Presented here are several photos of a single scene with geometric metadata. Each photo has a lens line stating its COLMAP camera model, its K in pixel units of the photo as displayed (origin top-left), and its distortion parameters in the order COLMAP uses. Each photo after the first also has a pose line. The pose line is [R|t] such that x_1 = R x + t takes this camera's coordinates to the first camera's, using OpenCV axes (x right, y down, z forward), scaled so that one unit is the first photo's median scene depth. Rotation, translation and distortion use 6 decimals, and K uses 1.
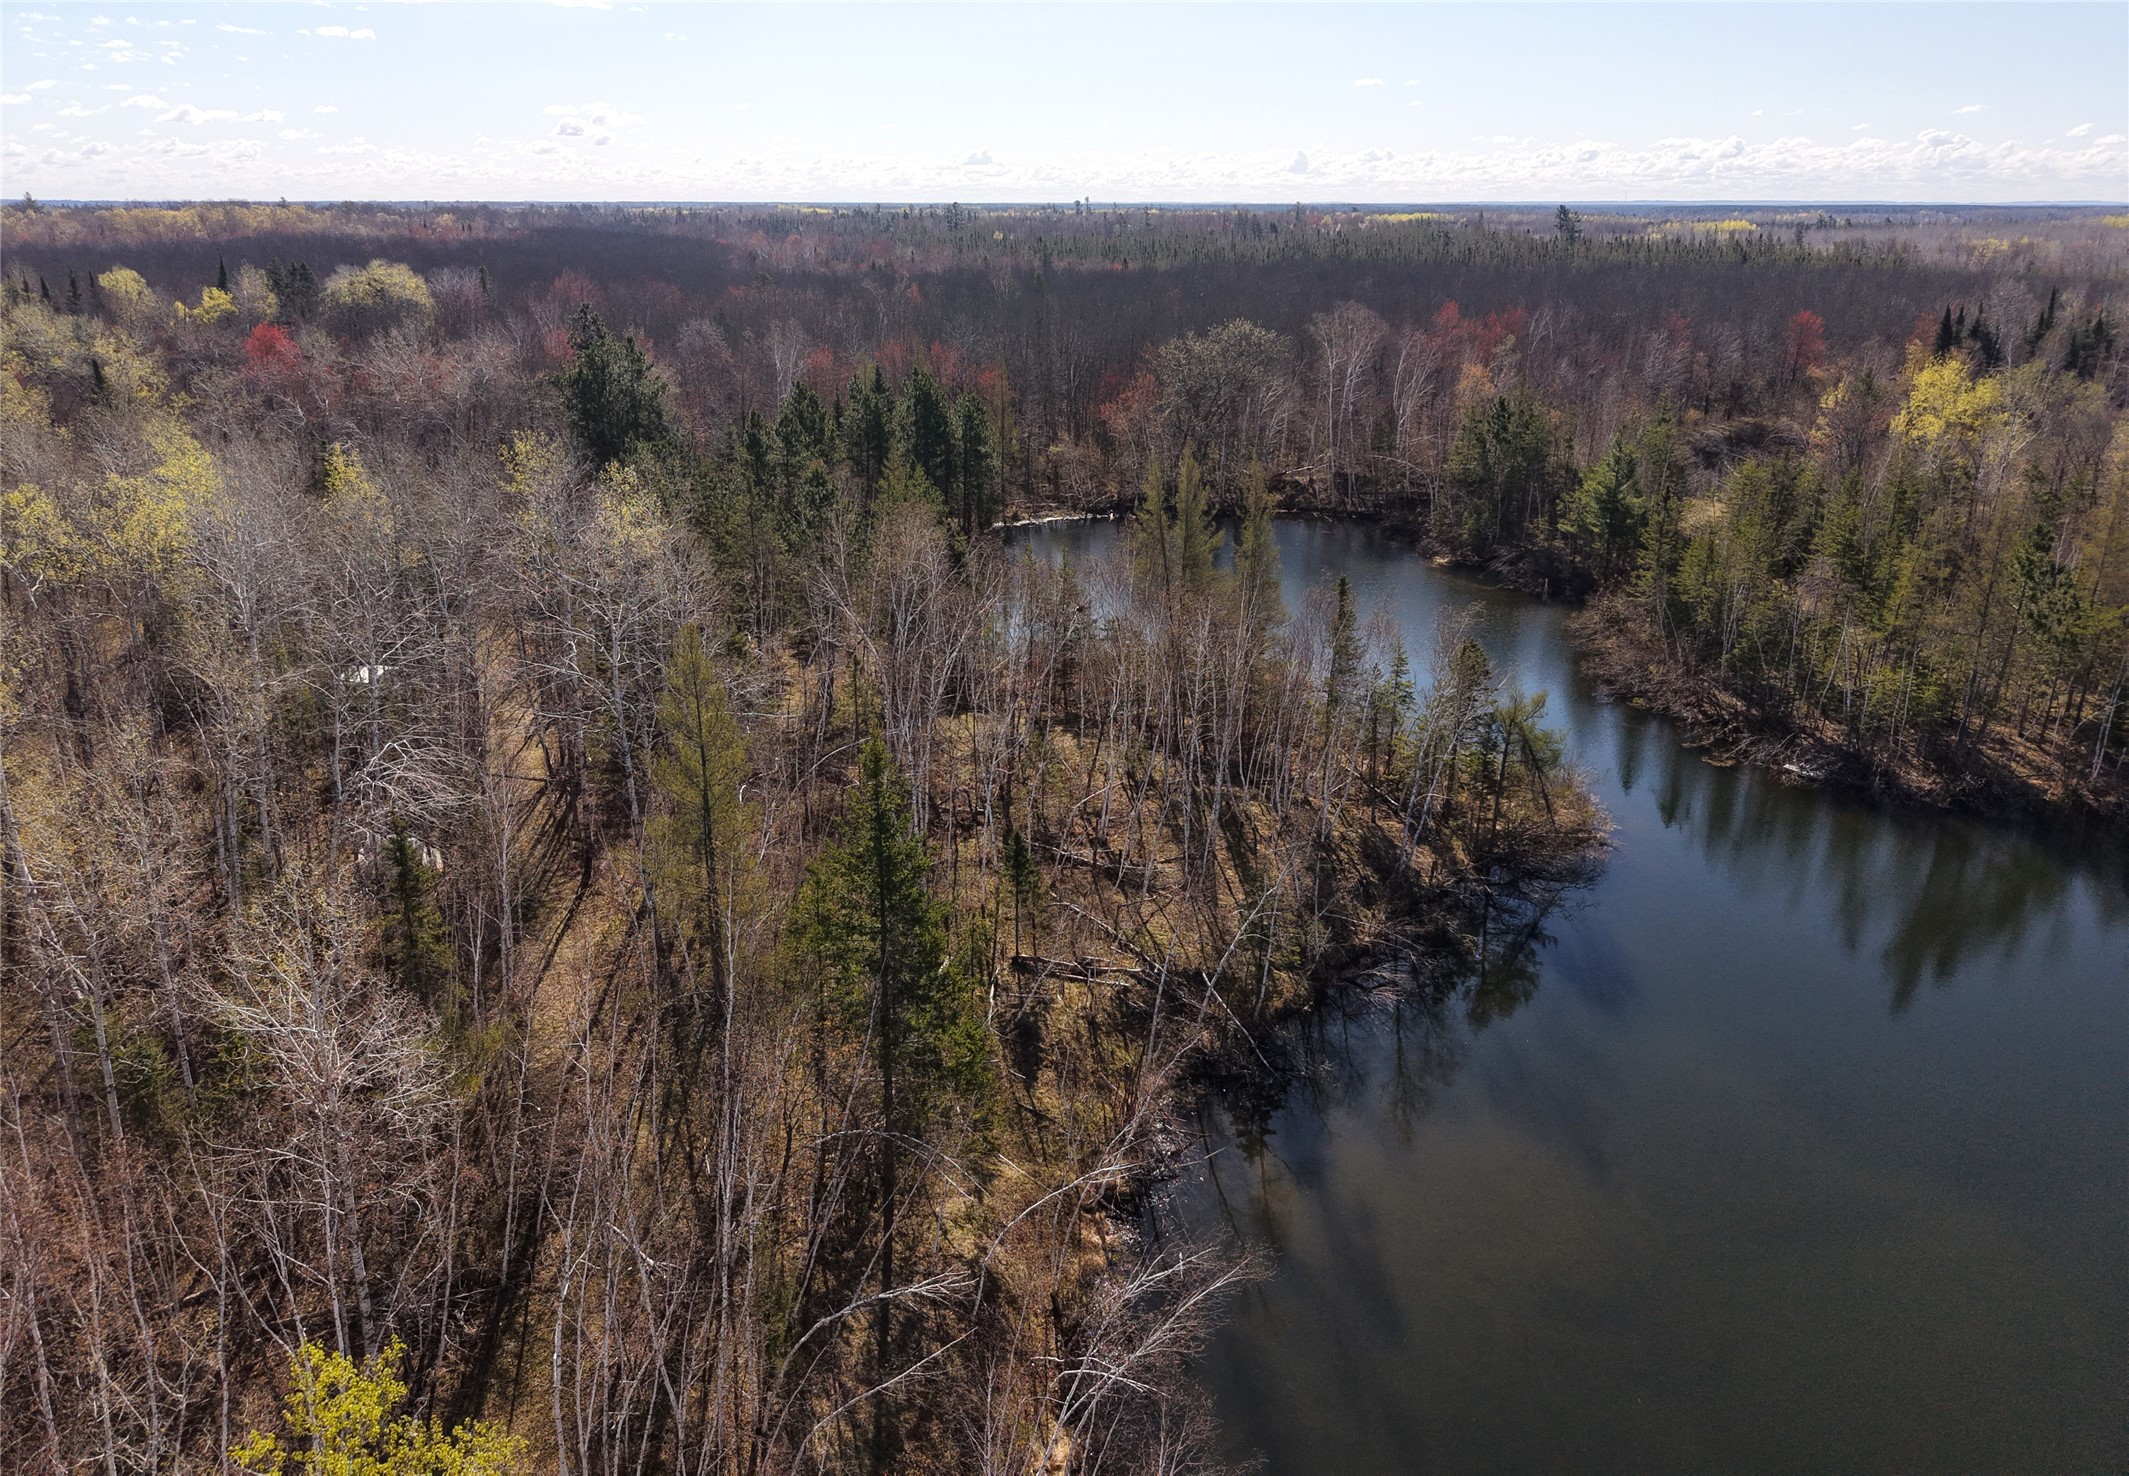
lens RADIAL K [[1270.6, 0, 1064.5], [0, 1270.6, 738.0], [0, 0, 1]] dist [-0.000174, -0.001021]
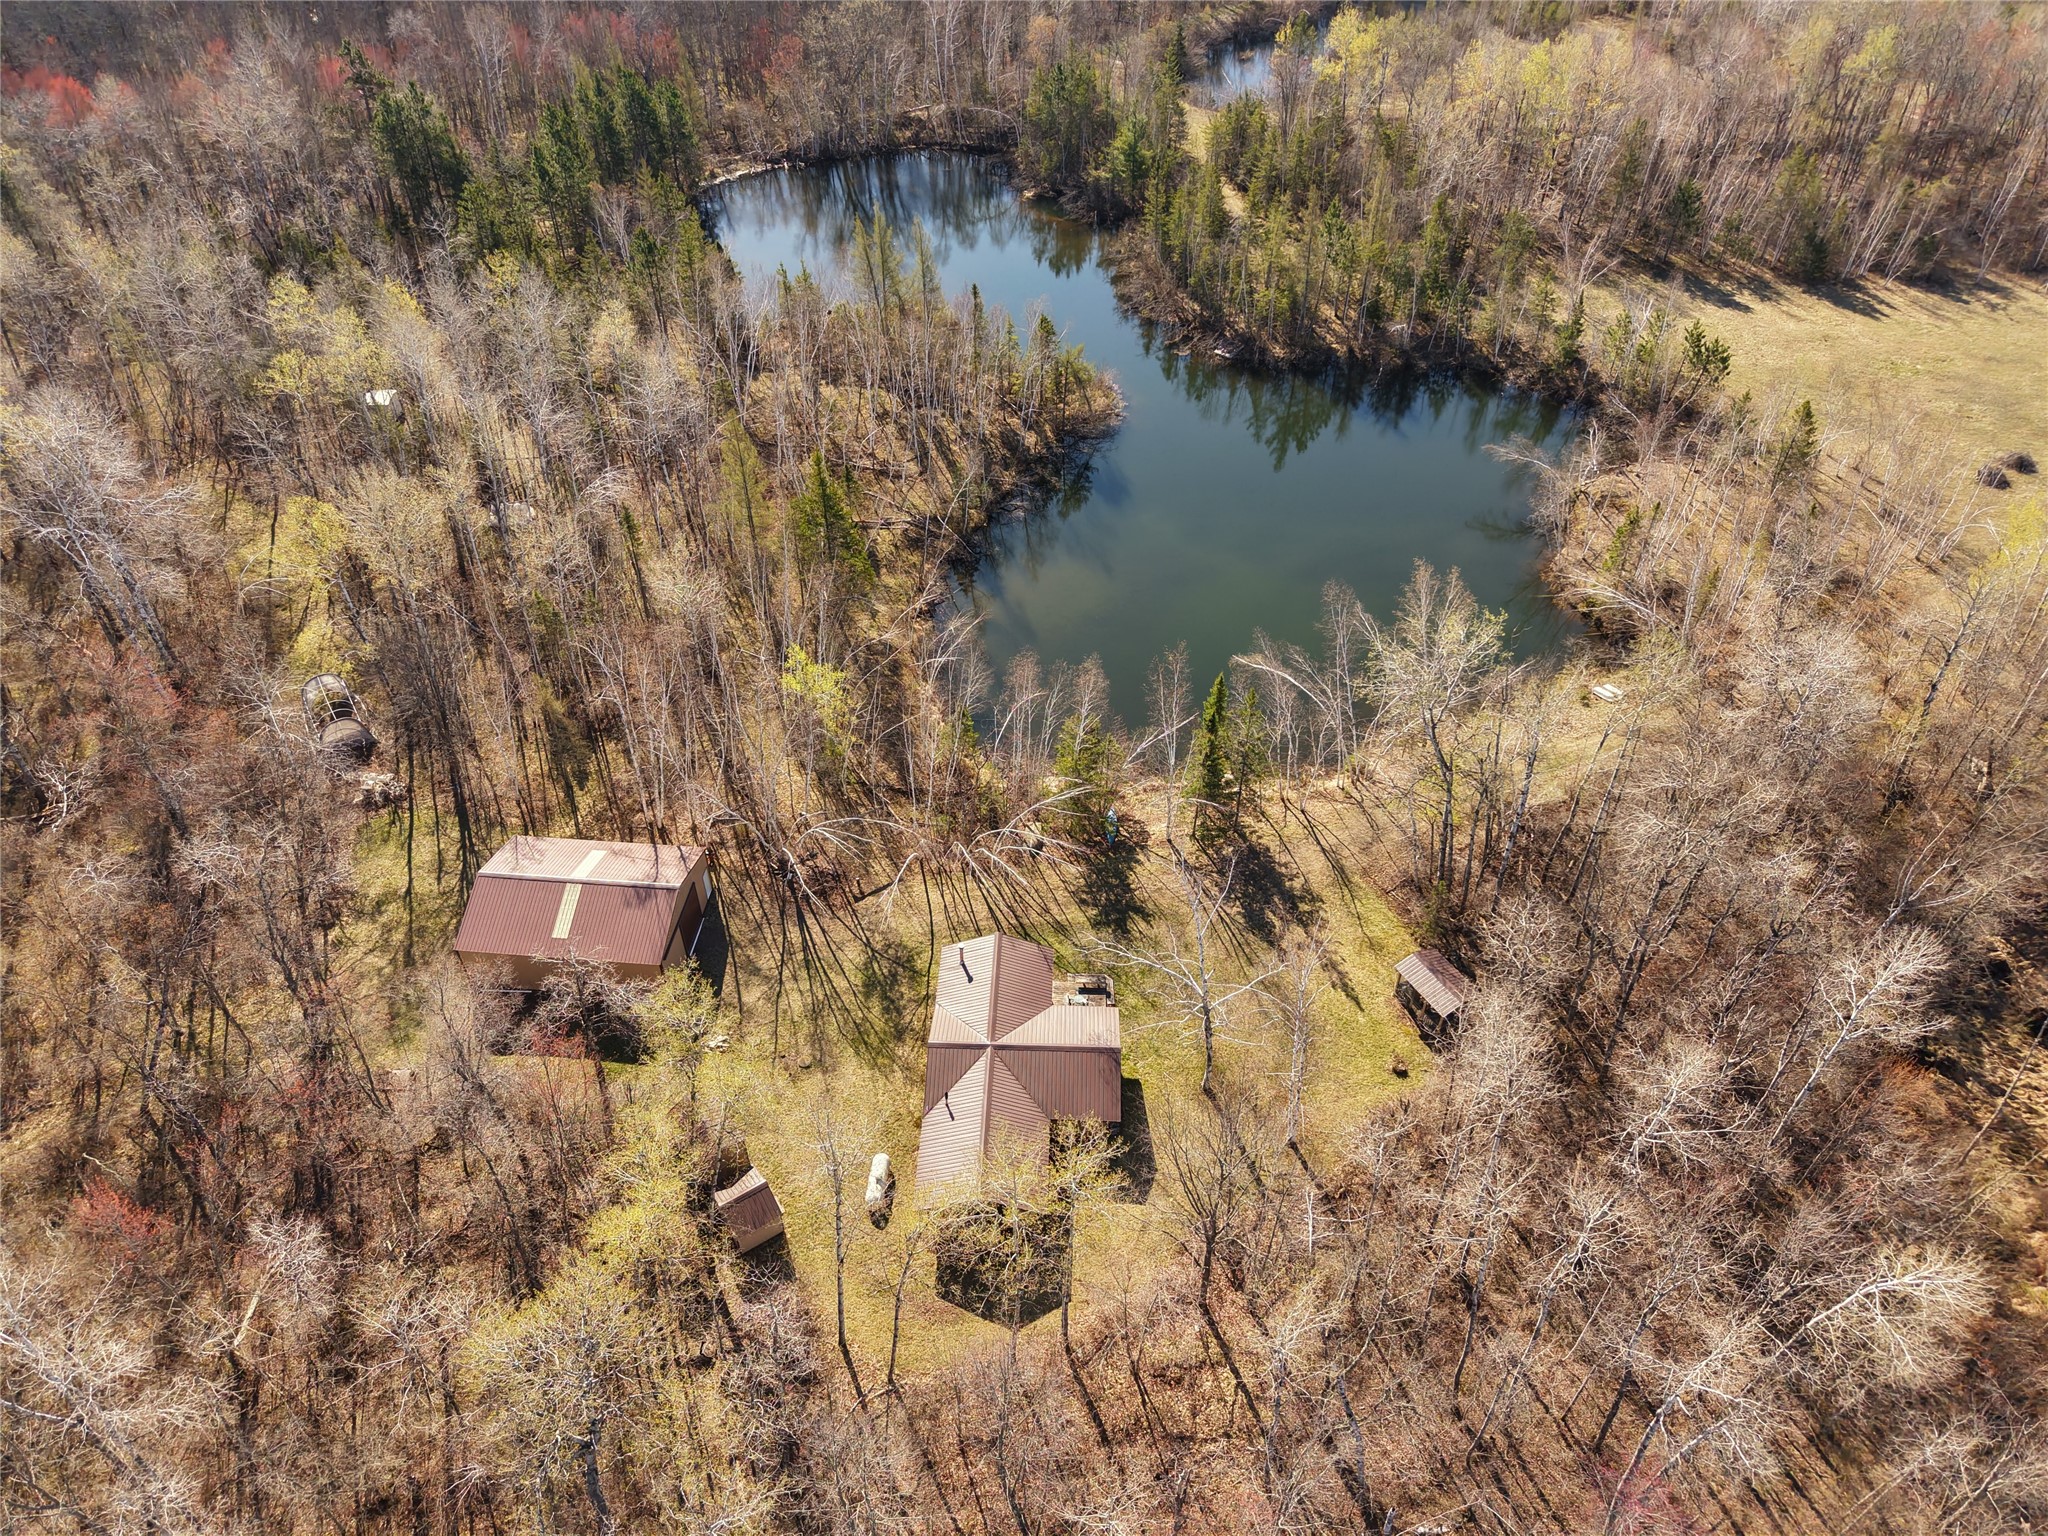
lens RADIAL K [[1464.7, 0, 1024.0], [0, 1464.7, 768.0], [0, 0, 1]] dist [0.038820, -0.003036]
pose [[0.960687, -0.189099, 0.203277, -0.286830], [0.098314, 0.916445, 0.387895, -0.318738], [-0.259643, -0.352661, 0.899008, -1.219910]]
